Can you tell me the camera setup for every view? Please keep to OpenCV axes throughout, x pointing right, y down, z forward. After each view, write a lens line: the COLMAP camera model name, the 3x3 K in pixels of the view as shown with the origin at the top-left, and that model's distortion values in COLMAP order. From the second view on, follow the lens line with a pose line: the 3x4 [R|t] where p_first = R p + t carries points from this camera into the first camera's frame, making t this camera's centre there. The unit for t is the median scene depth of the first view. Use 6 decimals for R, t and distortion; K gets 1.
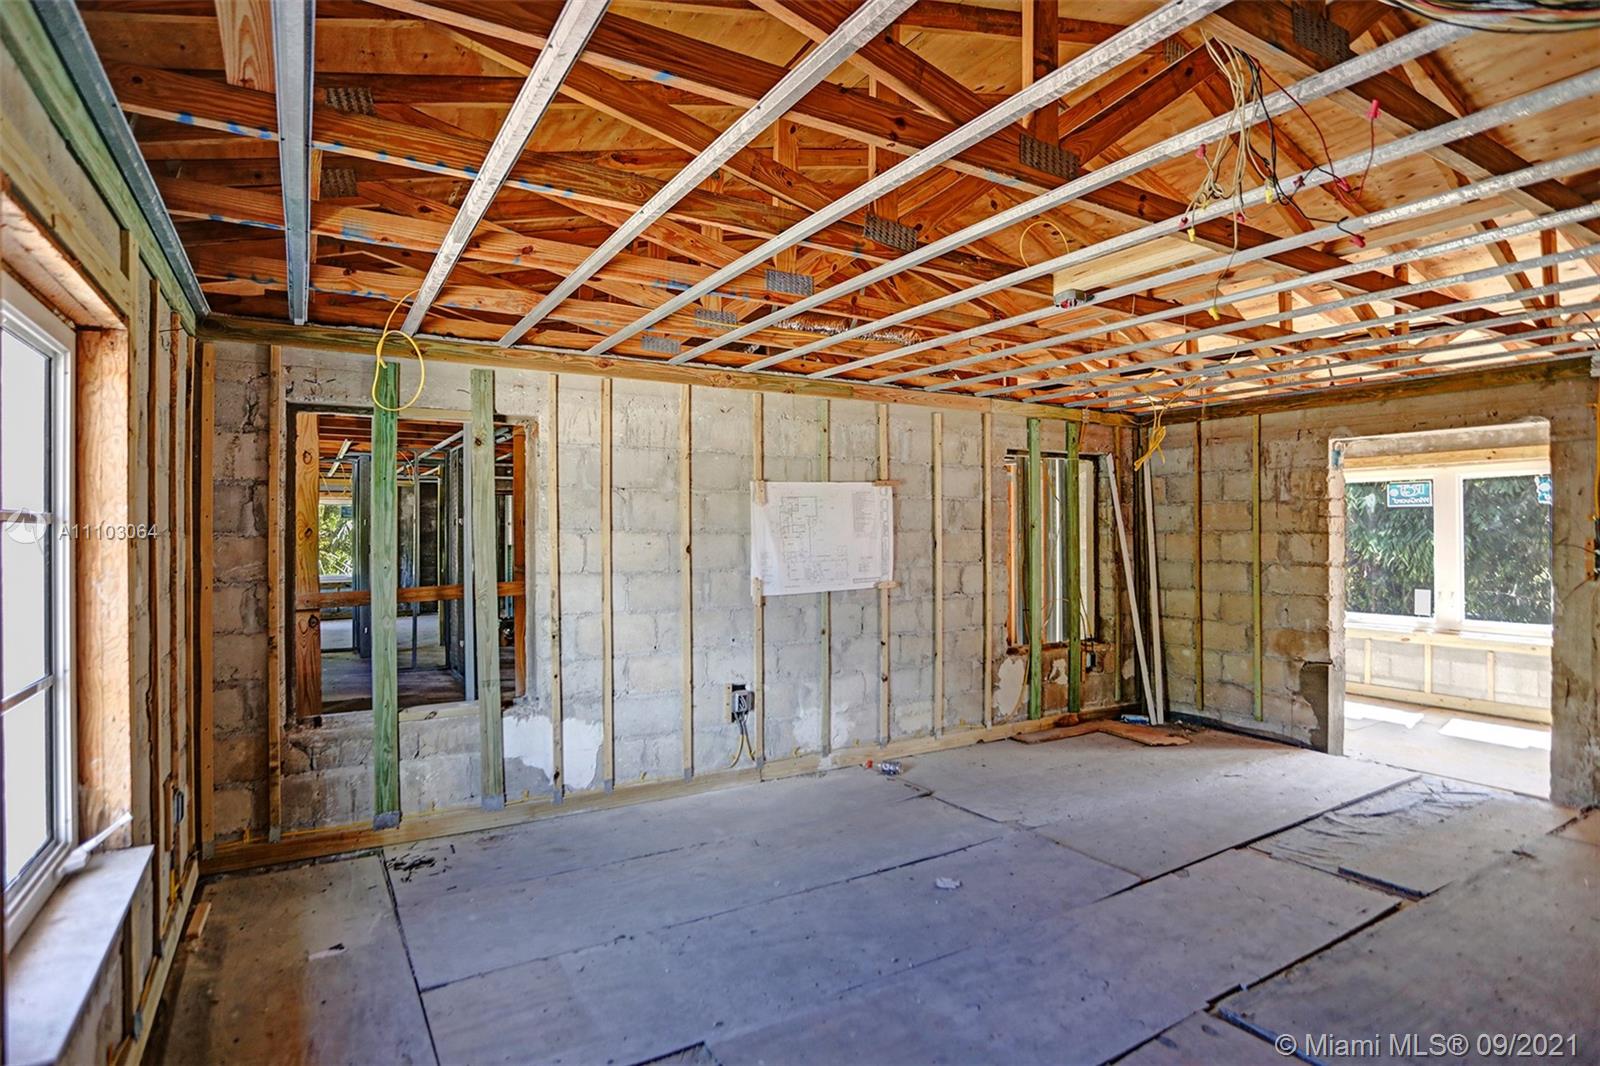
lens RADIAL K [[851.1, 0, 805.7], [0, 851.1, 529.6], [0, 0, 1]] dist [-0.065950, 0.028956]
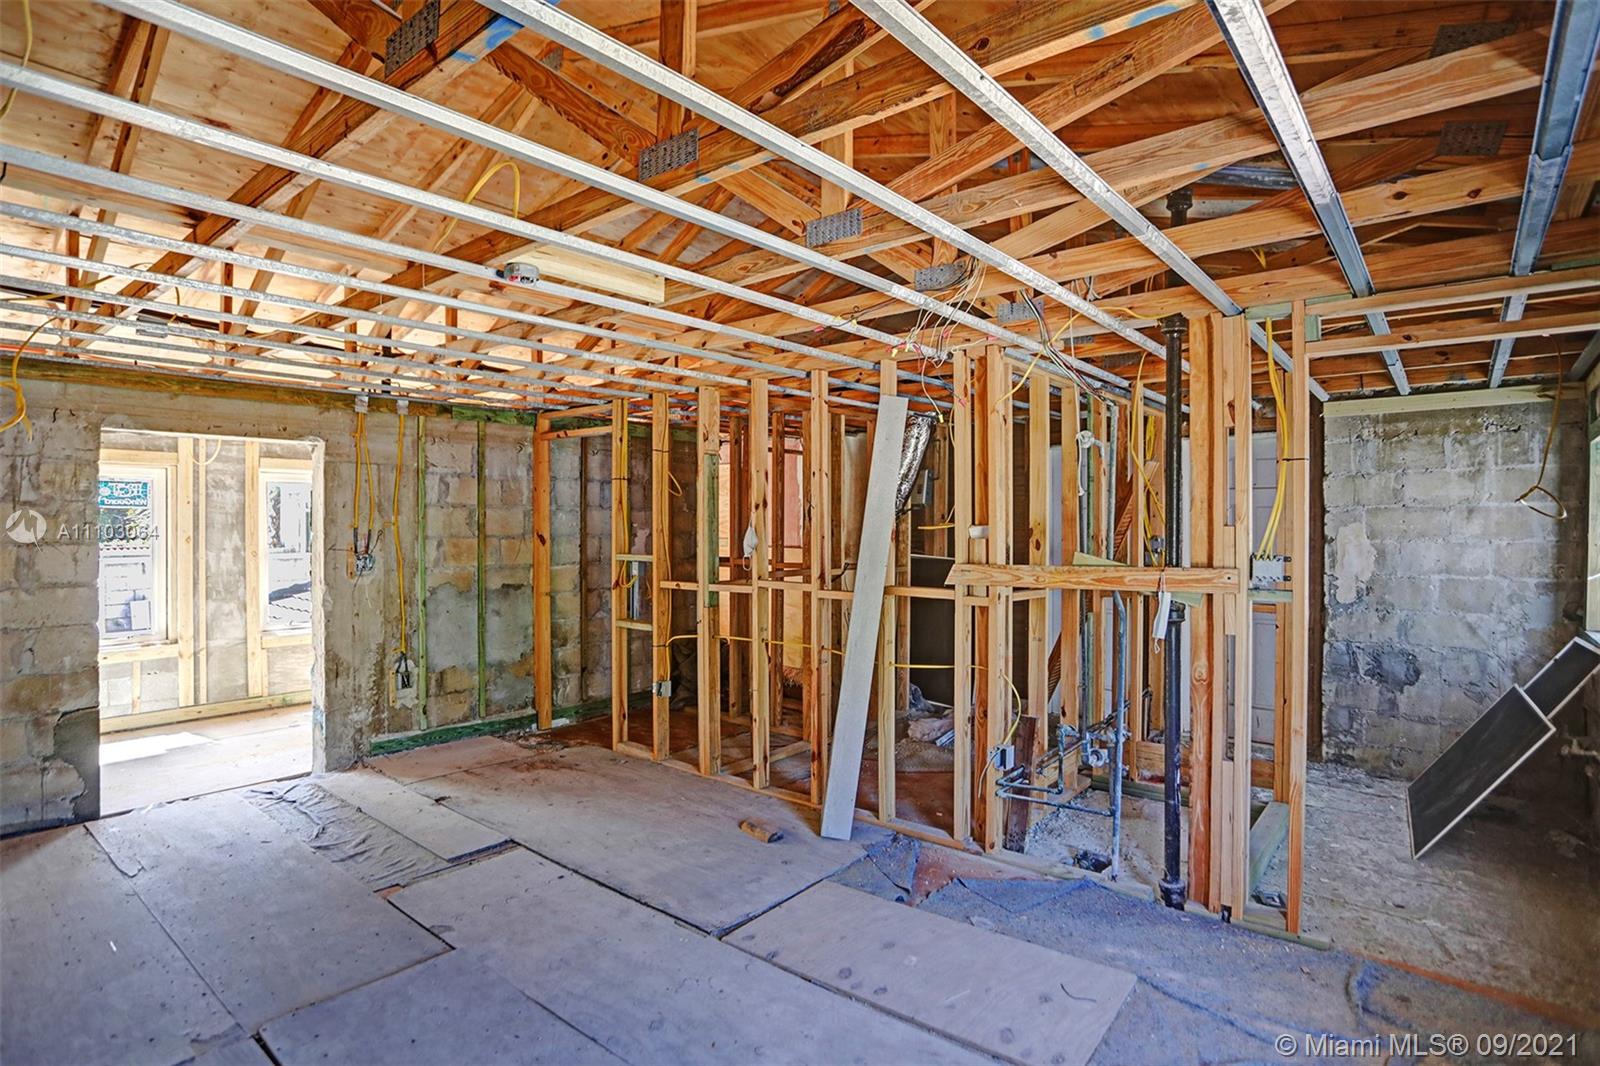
lens RADIAL K [[851.1, 0, 808.9], [0, 851.1, 525.3], [0, 0, 1]] dist [-0.065950, 0.028956]
pose [[-0.346478, -0.003489, 0.938052, -0.359060], [-0.001053, 0.999994, 0.003331, -0.017566], [-0.938057, 0.000167, -0.346480, 0.644611]]
